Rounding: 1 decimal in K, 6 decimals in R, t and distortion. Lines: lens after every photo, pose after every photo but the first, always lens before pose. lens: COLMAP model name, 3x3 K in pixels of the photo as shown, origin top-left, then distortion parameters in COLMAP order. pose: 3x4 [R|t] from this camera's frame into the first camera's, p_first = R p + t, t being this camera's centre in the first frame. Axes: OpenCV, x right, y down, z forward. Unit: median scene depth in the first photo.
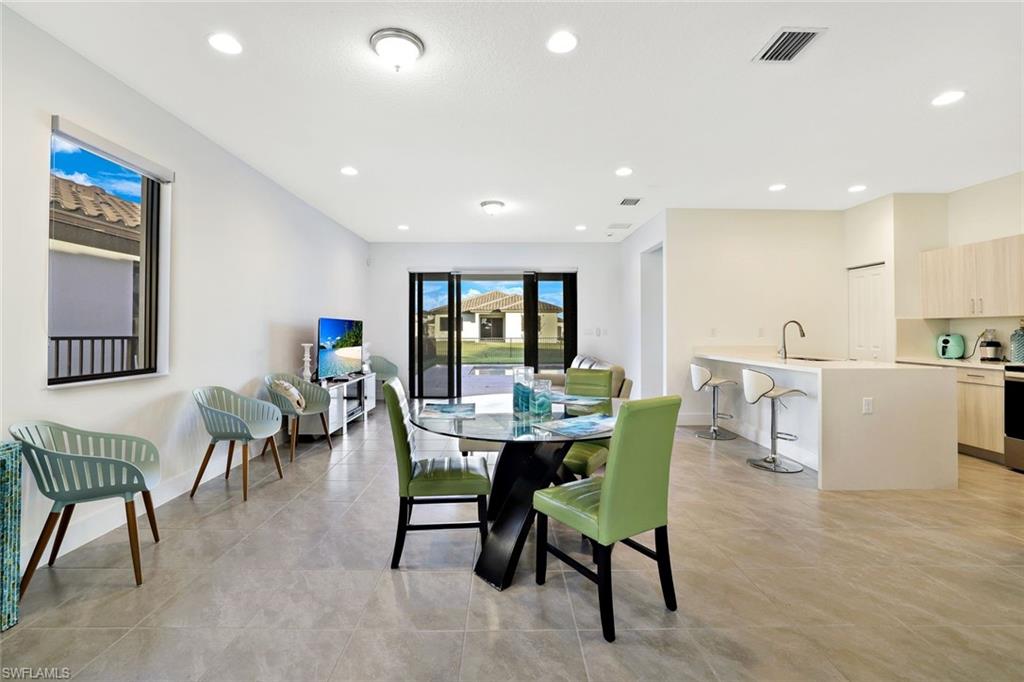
lens RADIAL K [[464.7, 0, 510.0], [0, 464.7, 324.2], [0, 0, 1]] dist [-0.000985, 0.000008]
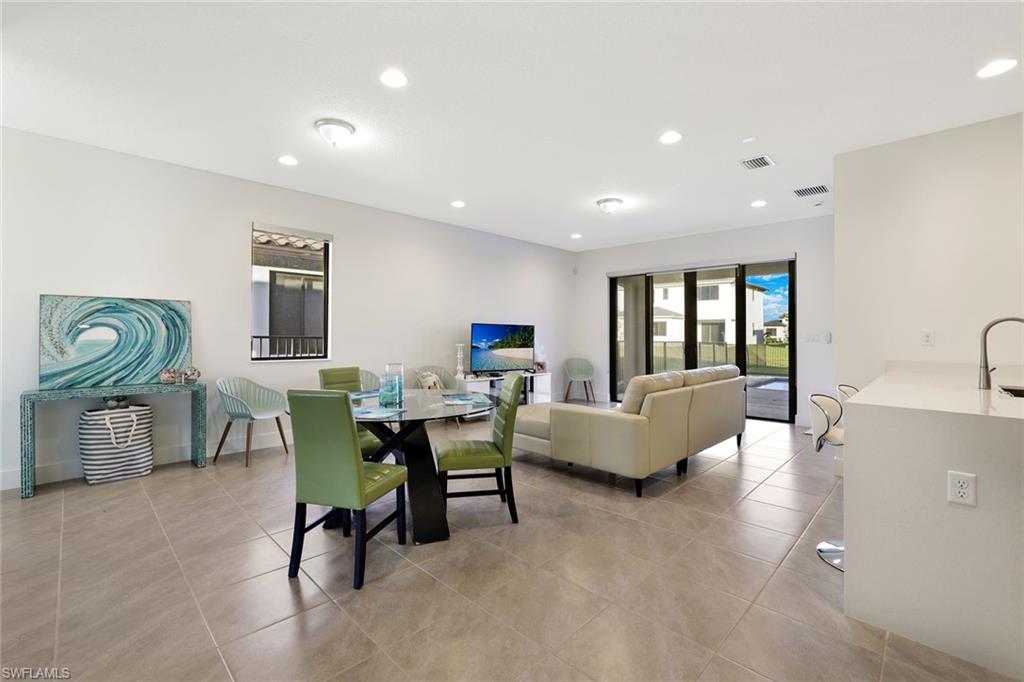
lens RADIAL K [[462.3, 0, 512.0], [0, 462.3, 341.0], [0, 0, 1]] dist [-0.003398, -0.000497]
pose [[0.679560, 0.013194, -0.733501, 0.583856], [0.006961, 0.999677, 0.024430, 0.002819], [0.733587, -0.021708, 0.679249, 0.229045]]
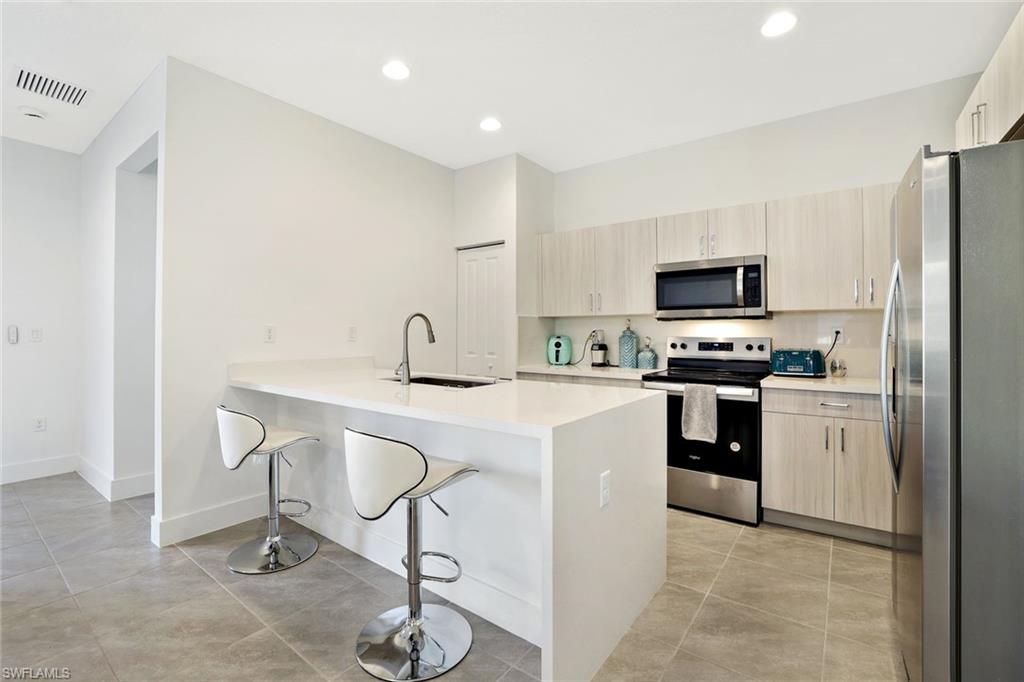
lens RADIAL K [[447.9, 0, 511.8], [0, 447.9, 328.8], [0, 0, 1]] dist [-0.039225, -0.000095]
pose [[0.612168, 0.005140, 0.790711, 0.252348], [-0.010288, 0.999946, 0.001465, 0.008373], [-0.790661, -0.009032, 0.612188, 0.576372]]
